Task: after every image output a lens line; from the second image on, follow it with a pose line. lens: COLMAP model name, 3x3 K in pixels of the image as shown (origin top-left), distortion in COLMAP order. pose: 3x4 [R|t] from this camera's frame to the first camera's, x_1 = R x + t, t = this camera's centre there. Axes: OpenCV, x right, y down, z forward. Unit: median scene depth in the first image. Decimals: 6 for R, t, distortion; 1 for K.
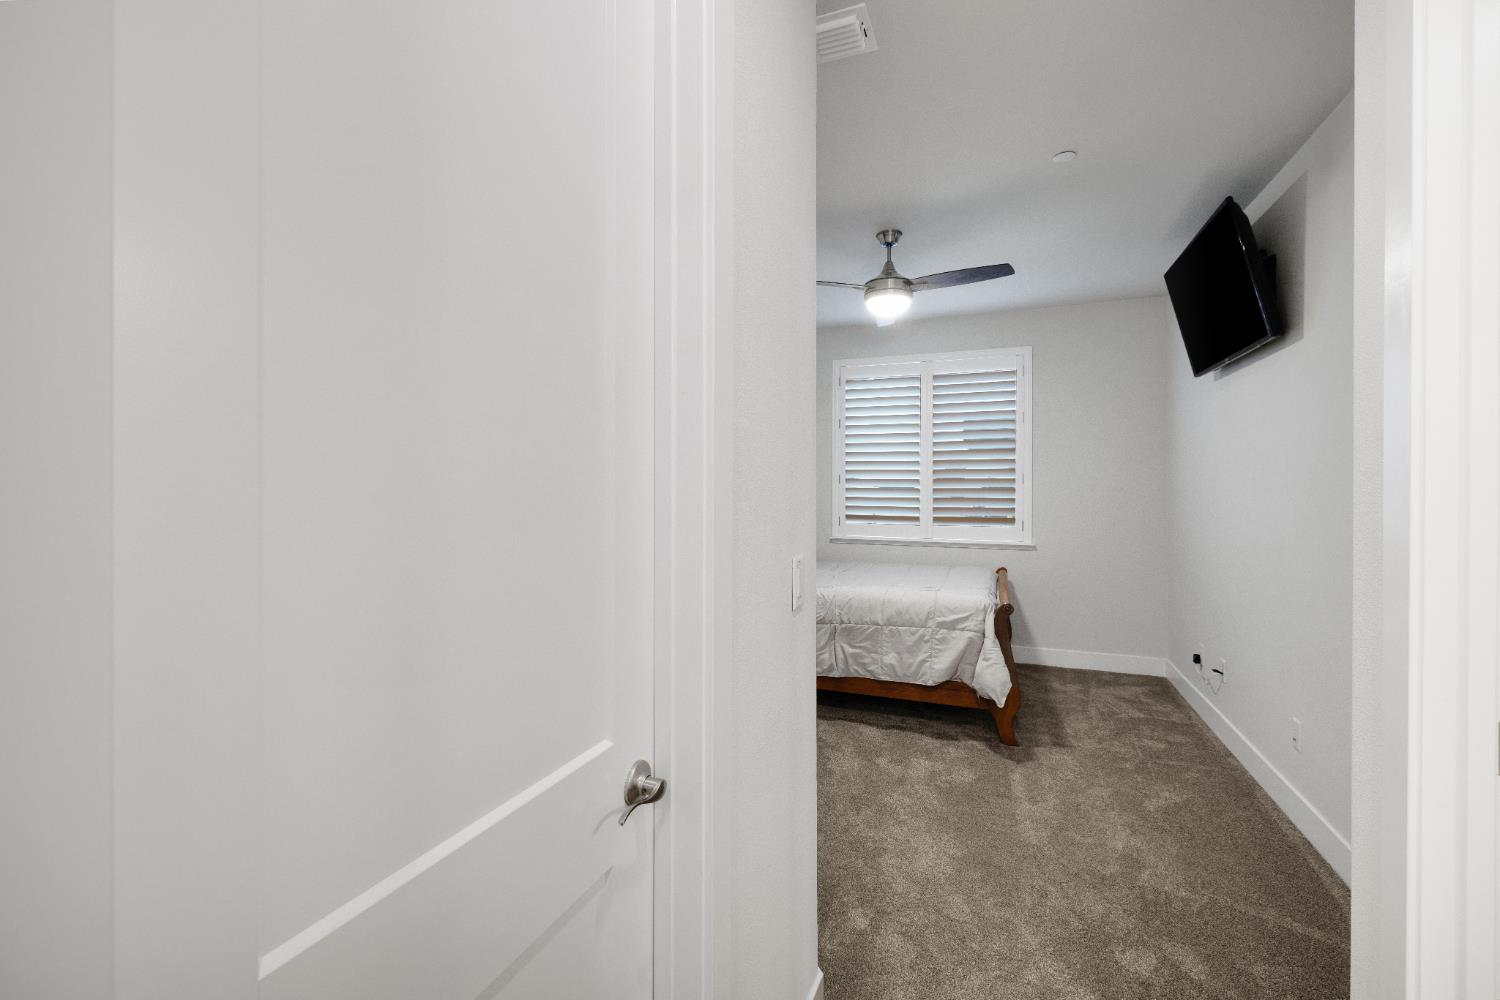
lens RADIAL K [[630.0, 0, 758.7], [0, 630.0, 492.8], [0, 0, 1]] dist [-0.003278, 0.000324]
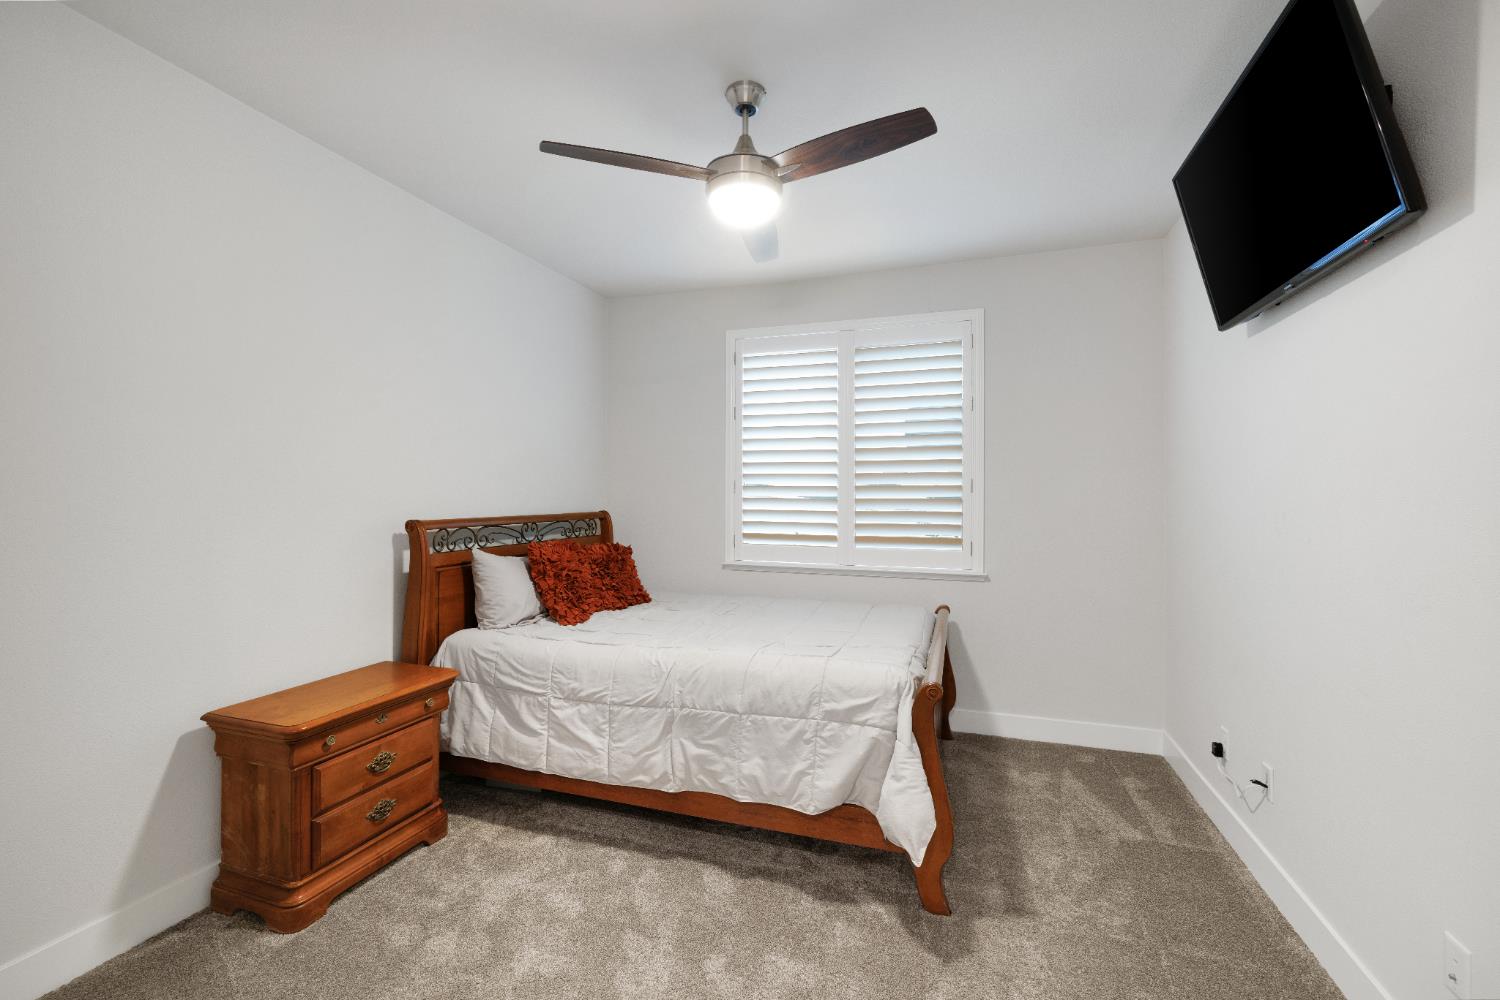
lens RADIAL K [[630.0, 0, 744.3], [0, 630.0, 501.3], [0, 0, 1]] dist [-0.003278, 0.000324]
pose [[0.999671, 0.000670, 0.025640, 0.184848], [-0.000605, 0.999997, -0.002518, -0.002160], [-0.025642, 0.002502, 0.999668, 0.366718]]
